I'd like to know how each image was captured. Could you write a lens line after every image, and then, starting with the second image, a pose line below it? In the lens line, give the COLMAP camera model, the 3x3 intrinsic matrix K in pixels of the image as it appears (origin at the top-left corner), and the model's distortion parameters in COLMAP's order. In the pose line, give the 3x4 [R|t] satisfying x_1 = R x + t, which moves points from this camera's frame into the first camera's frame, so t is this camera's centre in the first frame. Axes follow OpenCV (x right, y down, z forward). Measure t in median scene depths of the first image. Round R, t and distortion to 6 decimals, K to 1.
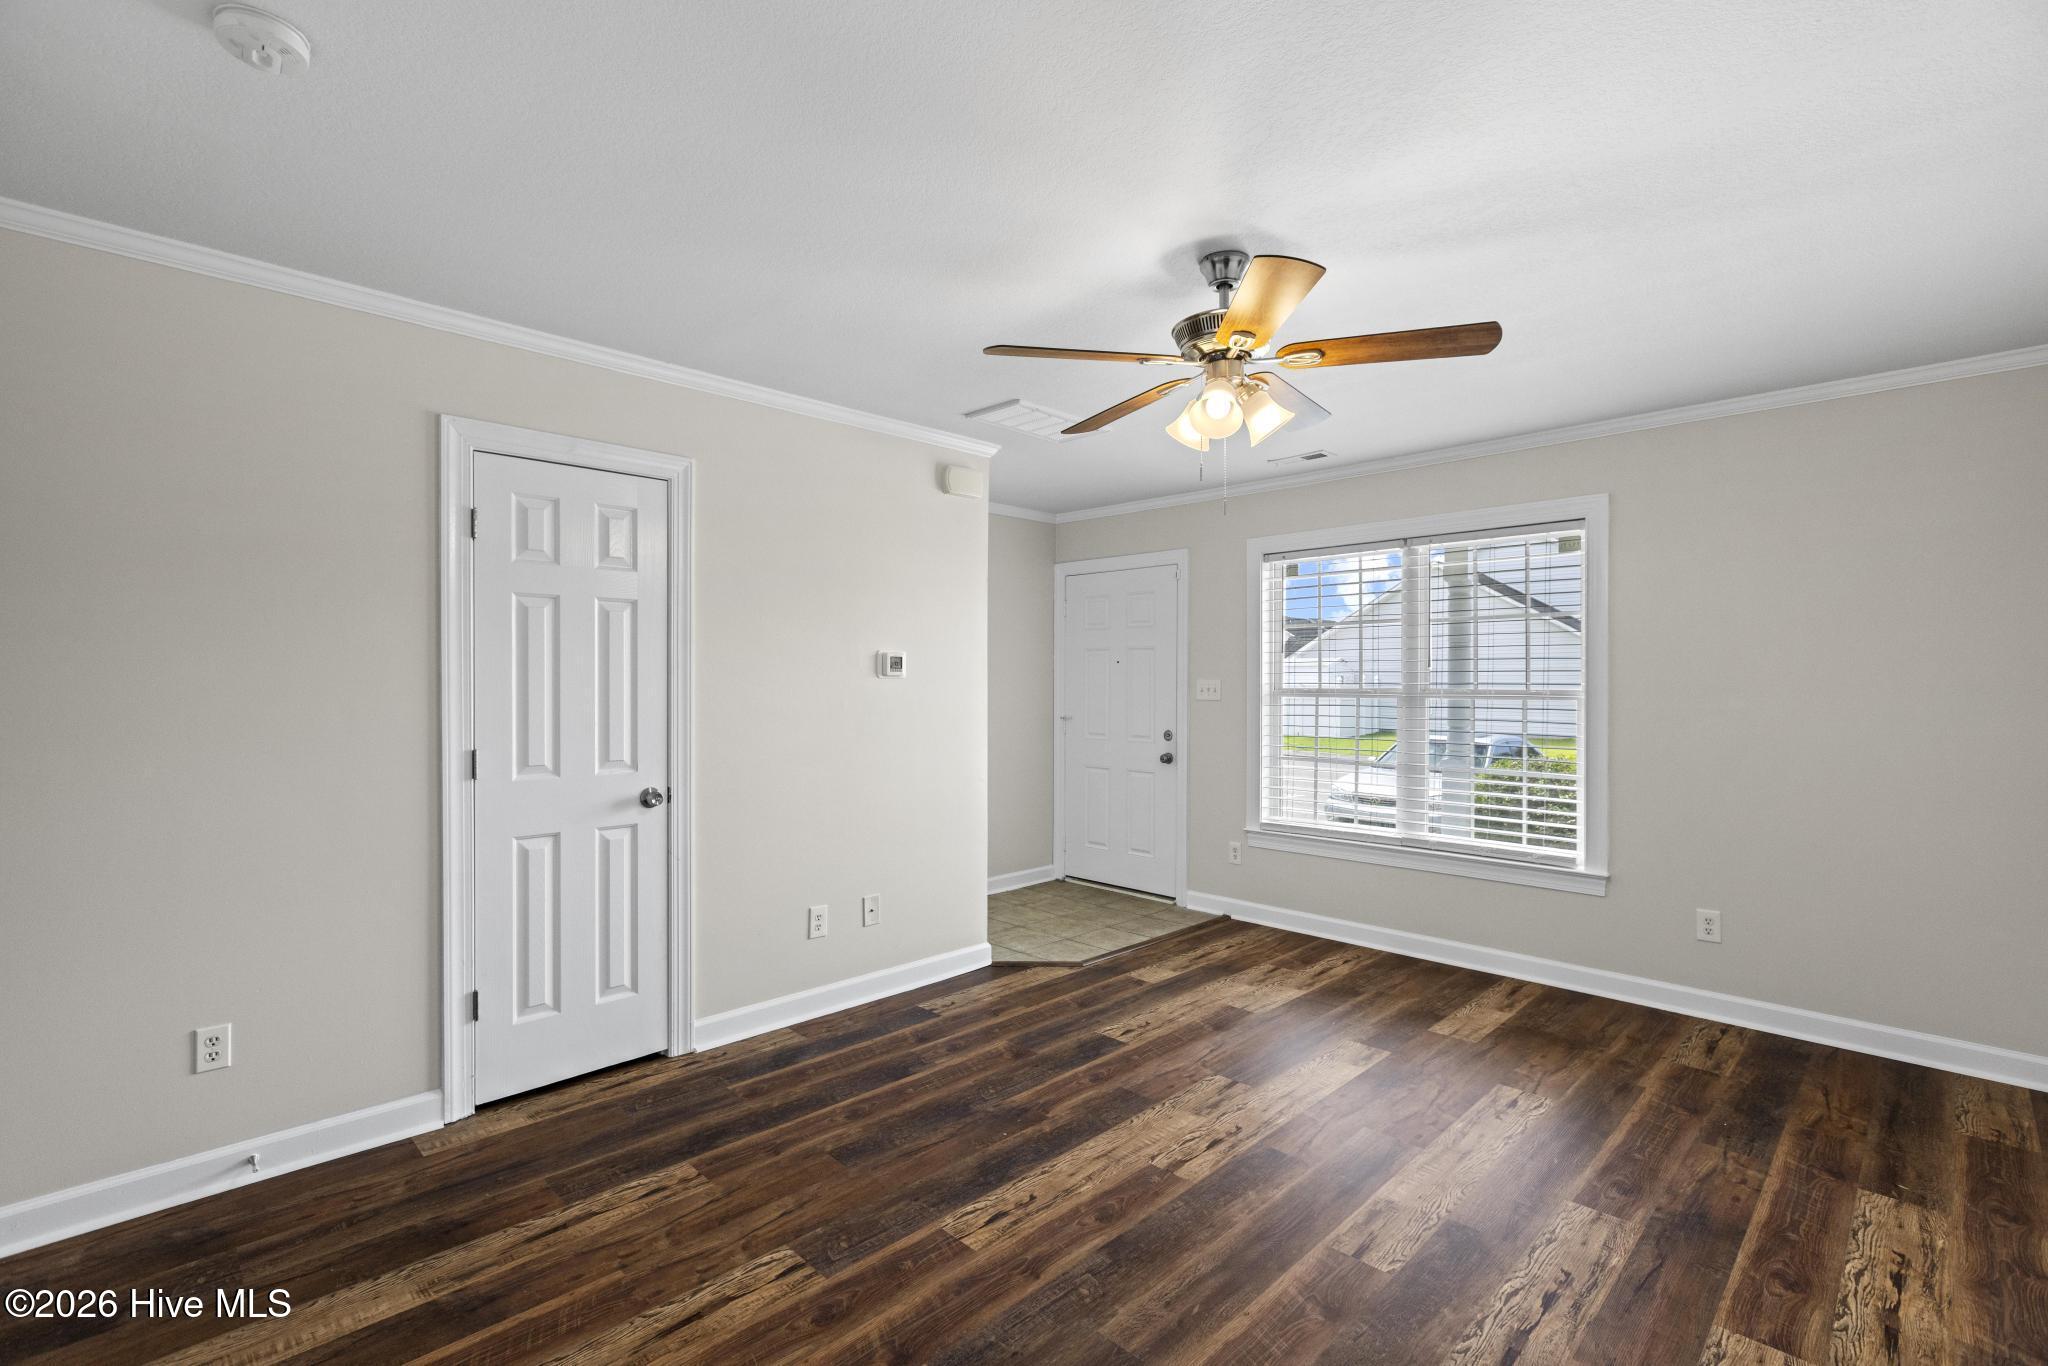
lens RADIAL K [[913.6, 0, 1028.8], [0, 913.6, 681.7], [0, 0, 1]] dist [0.001015, -0.001698]
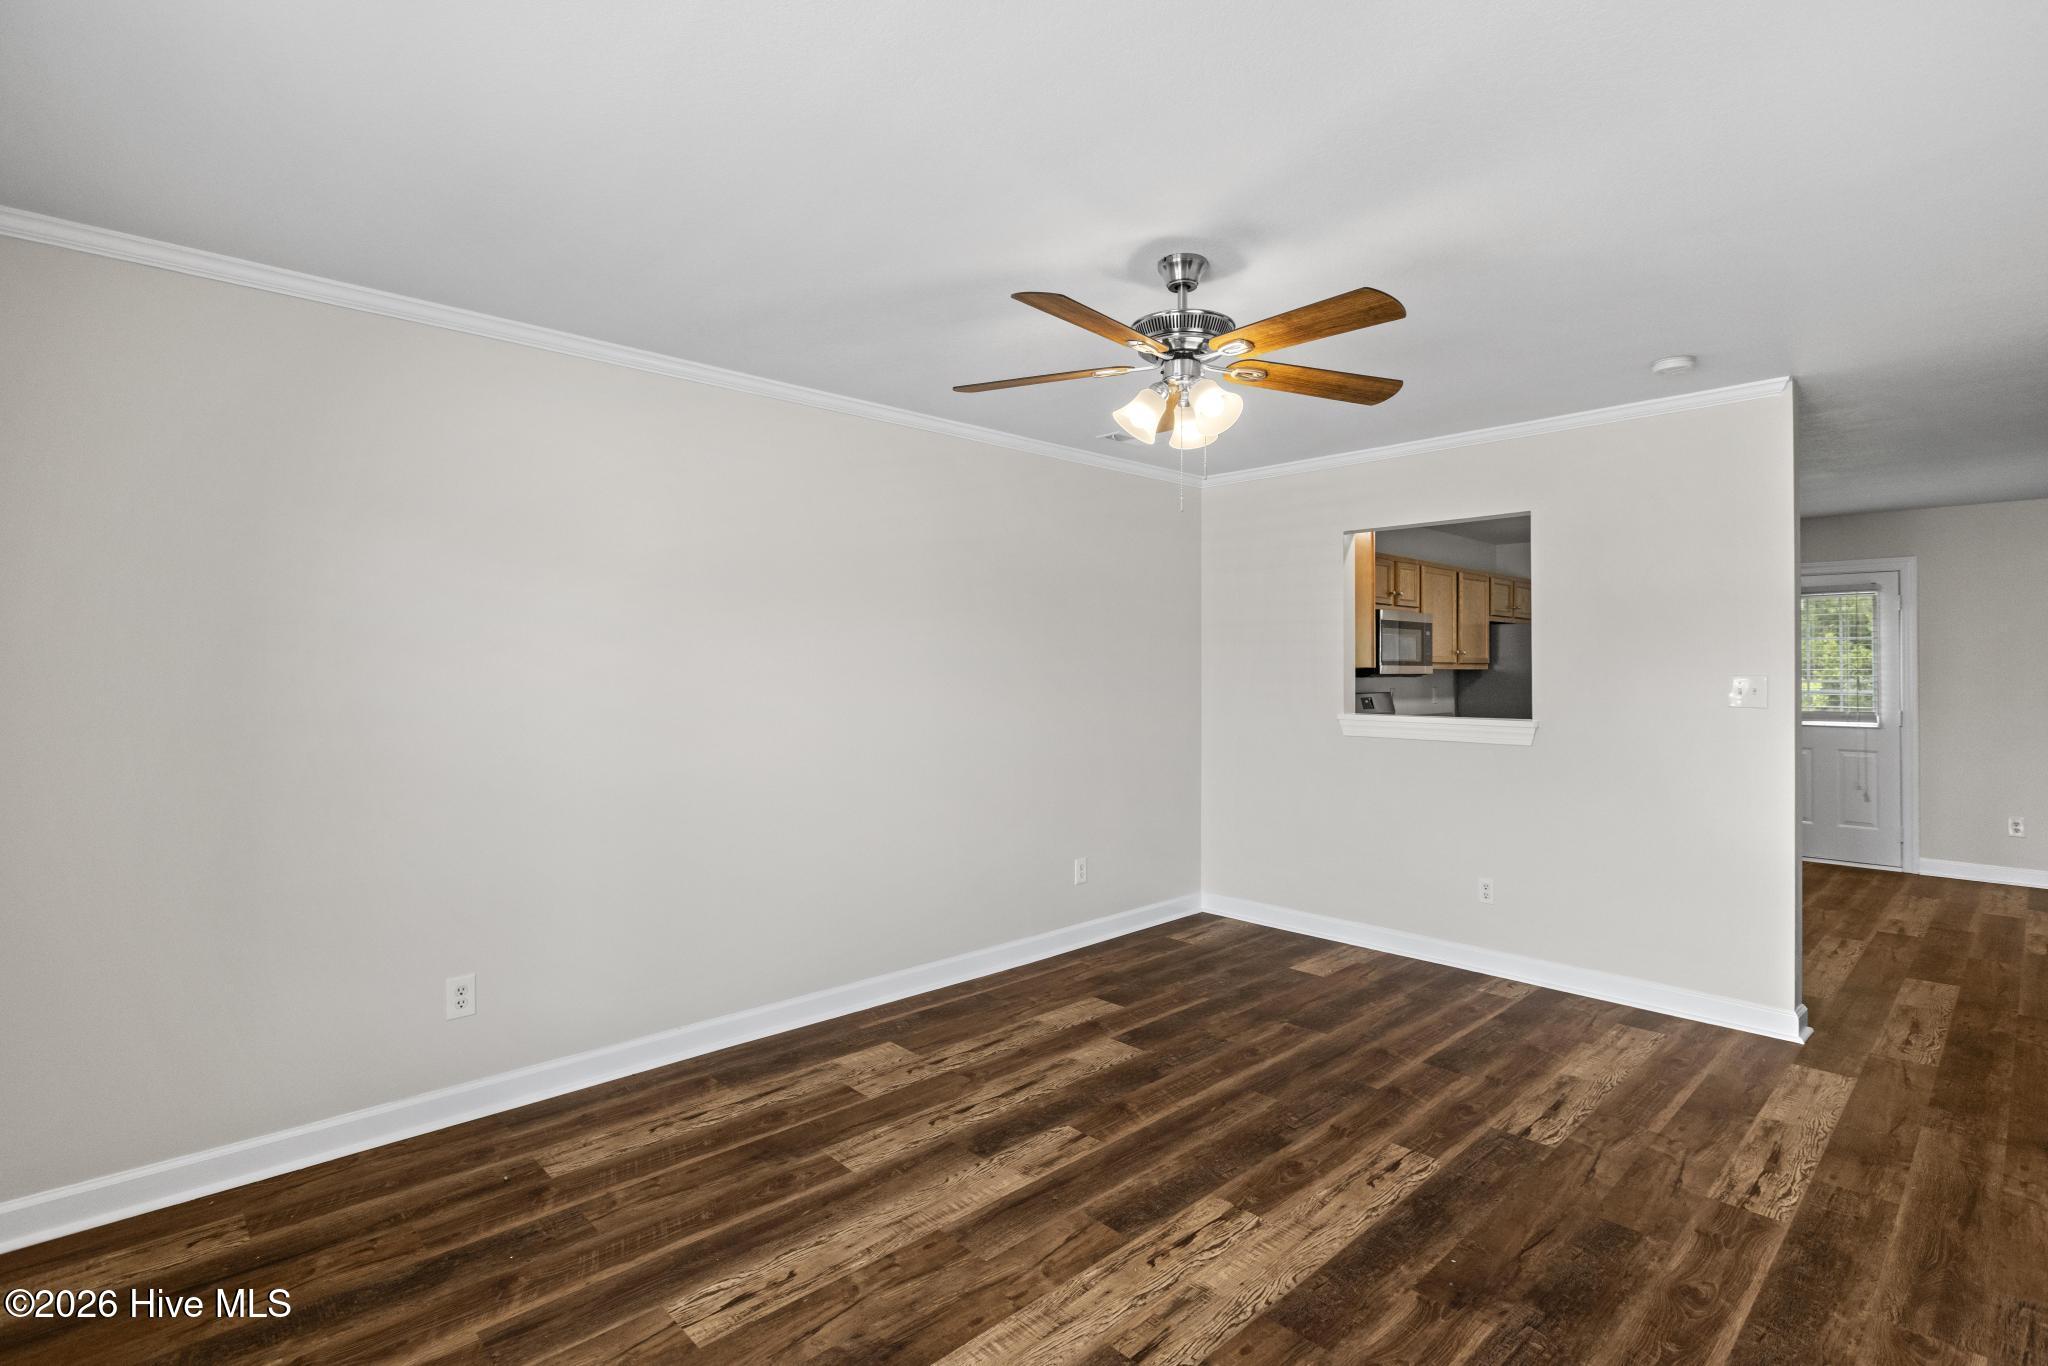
lens RADIAL K [[962.6, 0, 1024.2], [0, 962.6, 667.7], [0, 0, 1]] dist [0.002512, 0.000235]
pose [[-0.999545, -0.003056, 0.030008, 0.354189], [-0.003140, 0.999991, -0.002754, -0.009414], [-0.029999, -0.002847, -0.999546, 2.048603]]
